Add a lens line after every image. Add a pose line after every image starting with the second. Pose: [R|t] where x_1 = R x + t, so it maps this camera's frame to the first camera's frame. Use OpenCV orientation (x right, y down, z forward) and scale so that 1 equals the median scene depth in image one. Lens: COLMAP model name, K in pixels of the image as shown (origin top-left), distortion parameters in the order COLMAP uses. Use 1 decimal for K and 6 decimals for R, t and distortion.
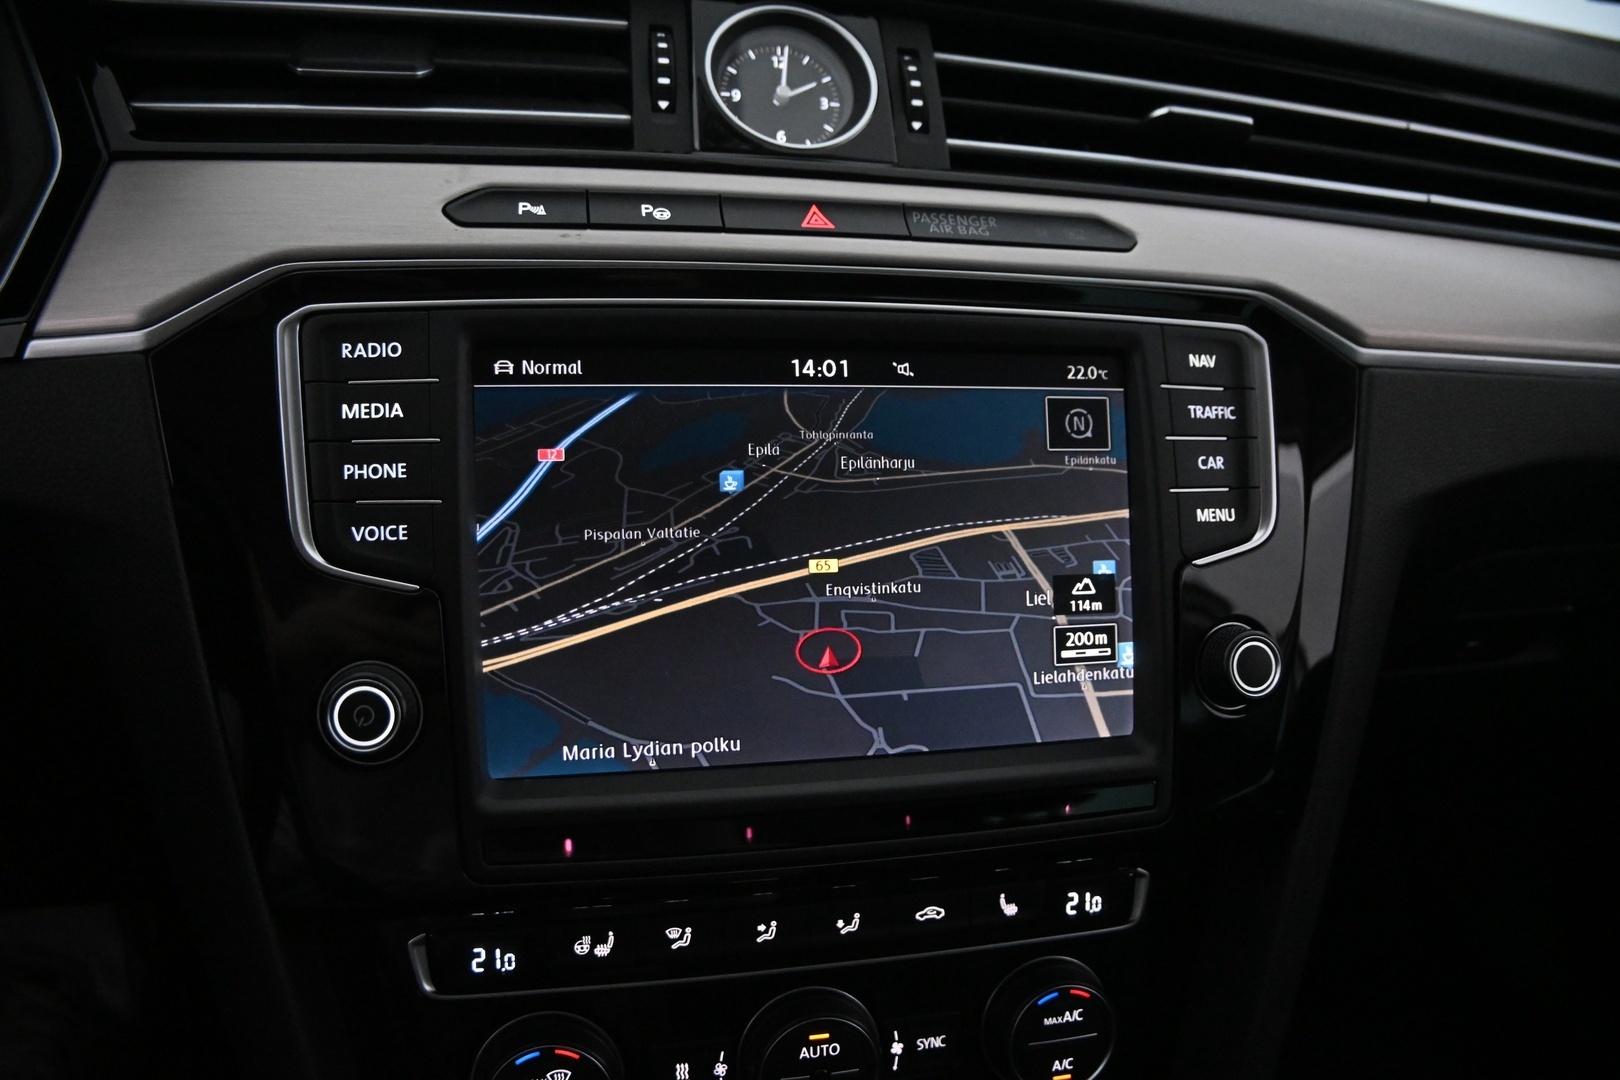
lens RADIAL K [[1201.0, 0, 810.0], [0, 1201.0, 540.0], [0, 0, 1]] dist [-0.173000, 0.092259]
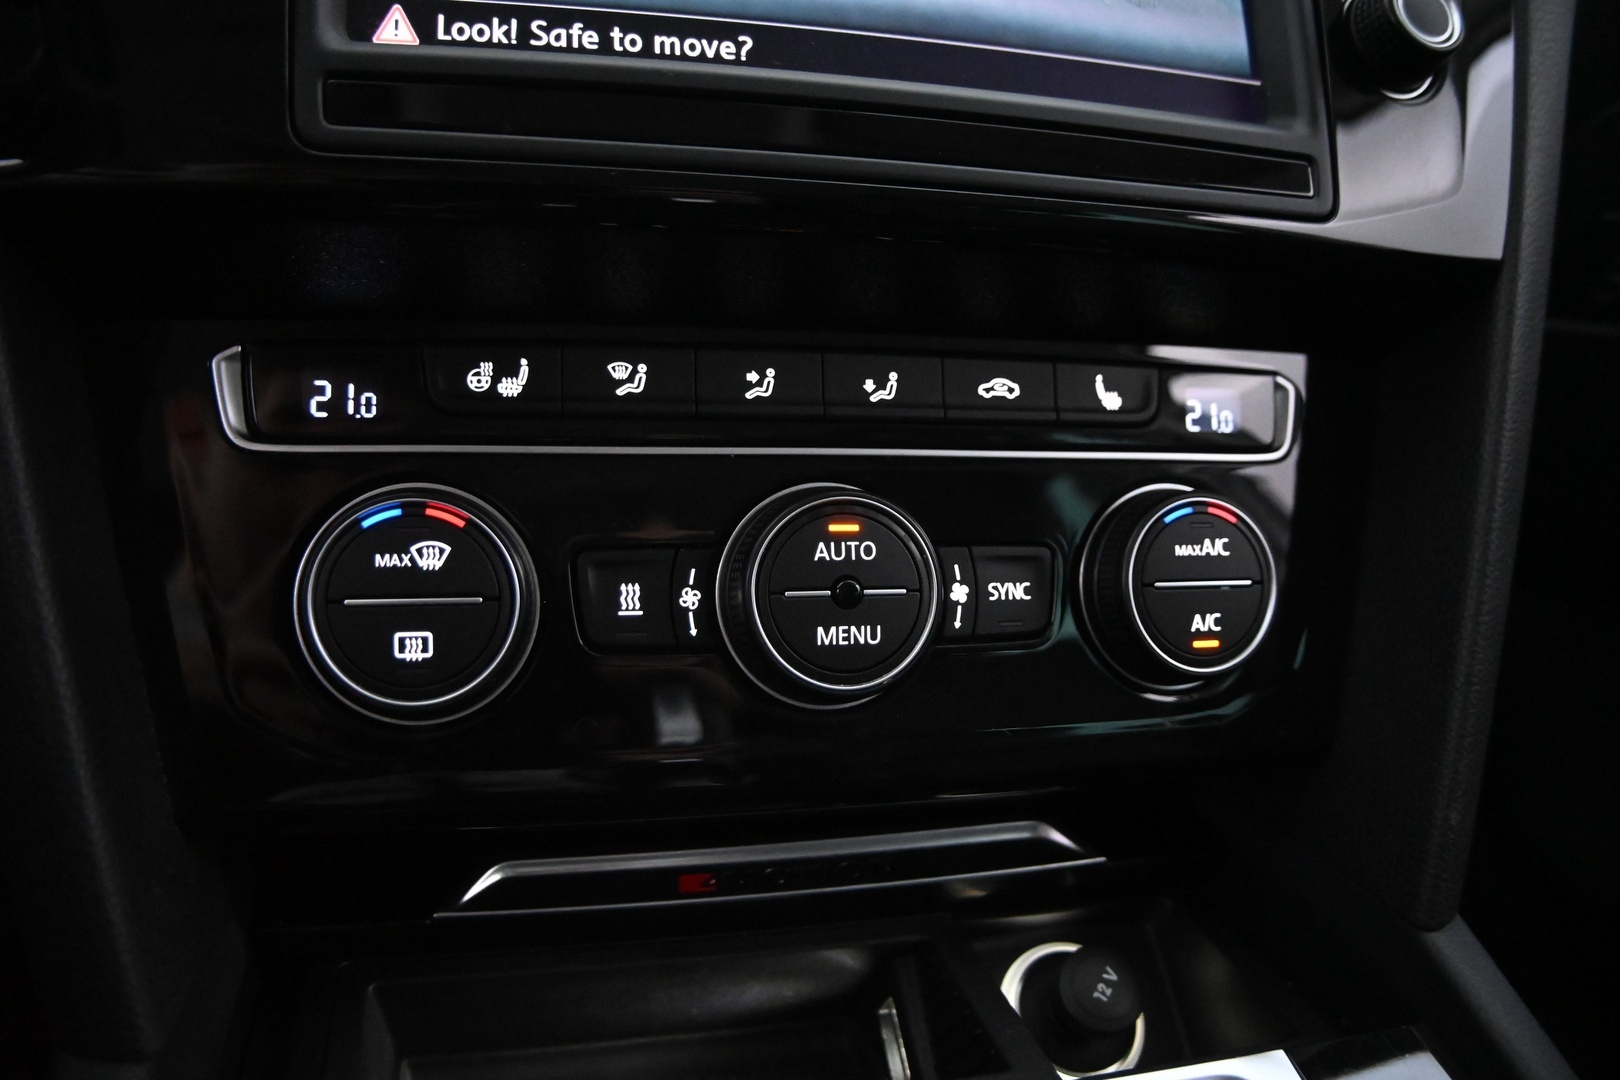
lens RADIAL K [[1201.0, 0, 810.0], [0, 1201.0, 540.0], [0, 0, 1]] dist [-0.173000, 0.092259]
pose [[0.999647, -0.015063, 0.021904, -0.025347], [0.017152, 0.994982, -0.098574, 0.497179], [-0.020309, 0.098915, 0.994889, 0.342317]]
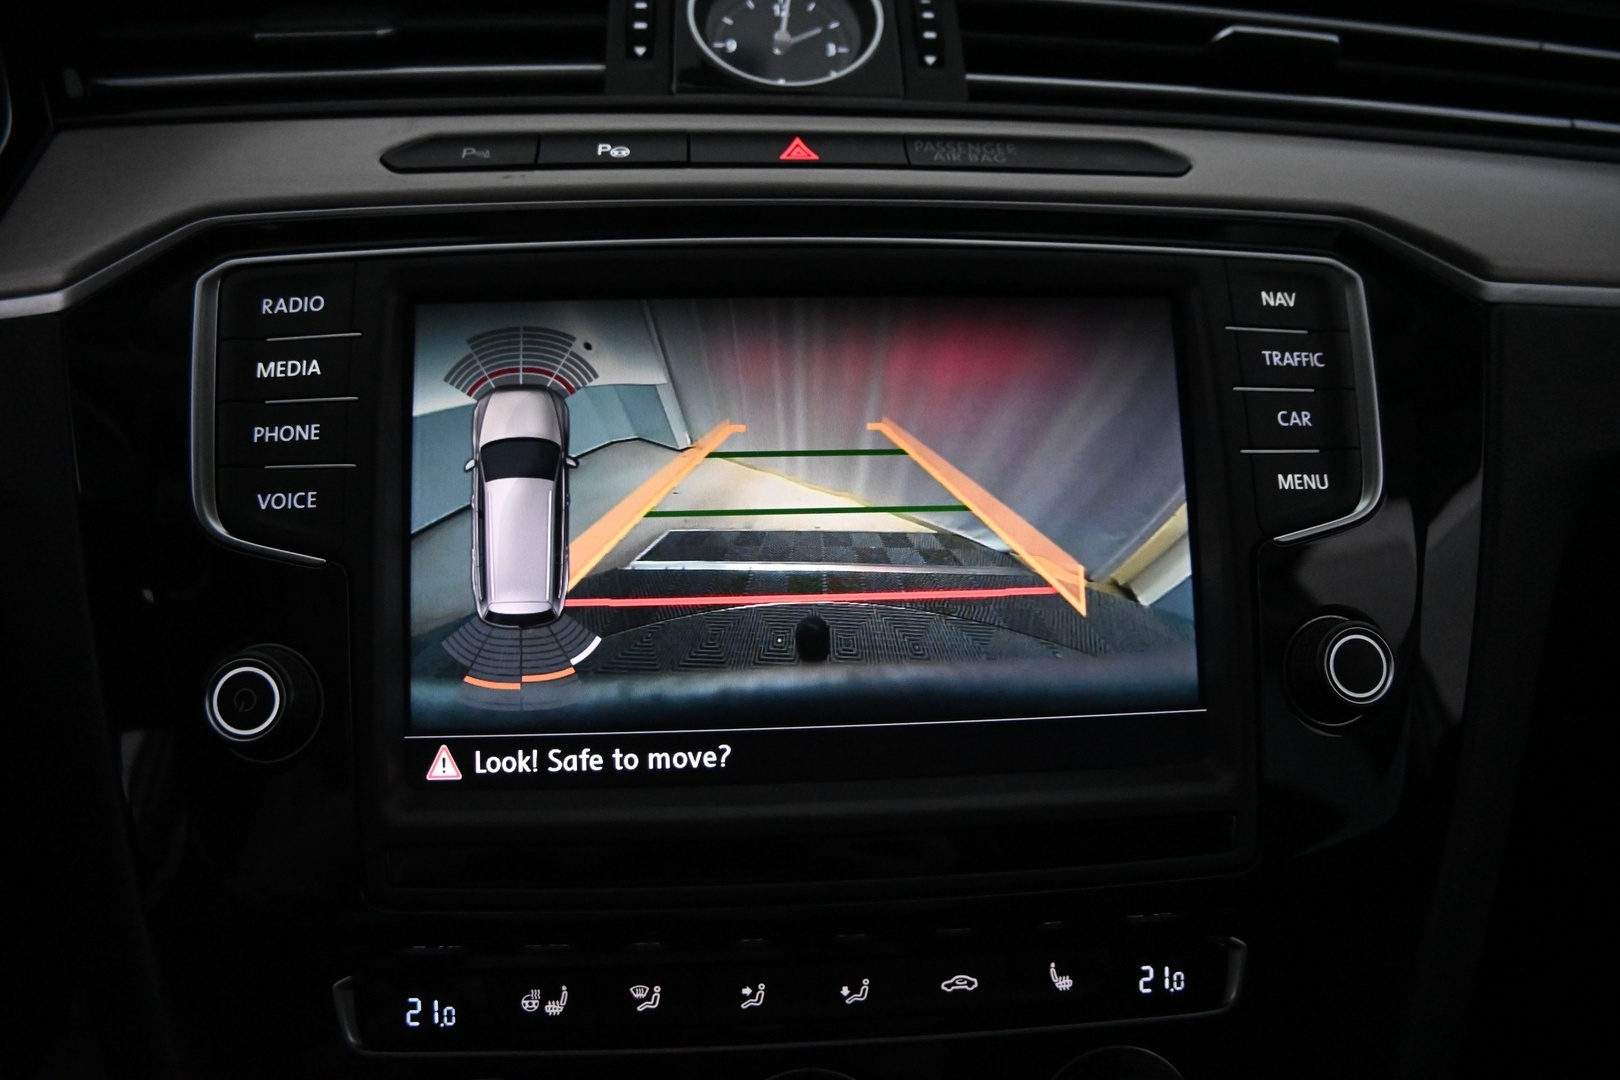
lens RADIAL K [[1201.0, 0, 810.0], [0, 1201.0, 540.0], [0, 0, 1]] dist [-0.173000, 0.092259]
pose [[0.987136, -0.021764, -0.158392, 0.142095], [0.005854, 0.994947, -0.100230, 0.099117], [0.159773, 0.098013, 0.982276, 0.173677]]
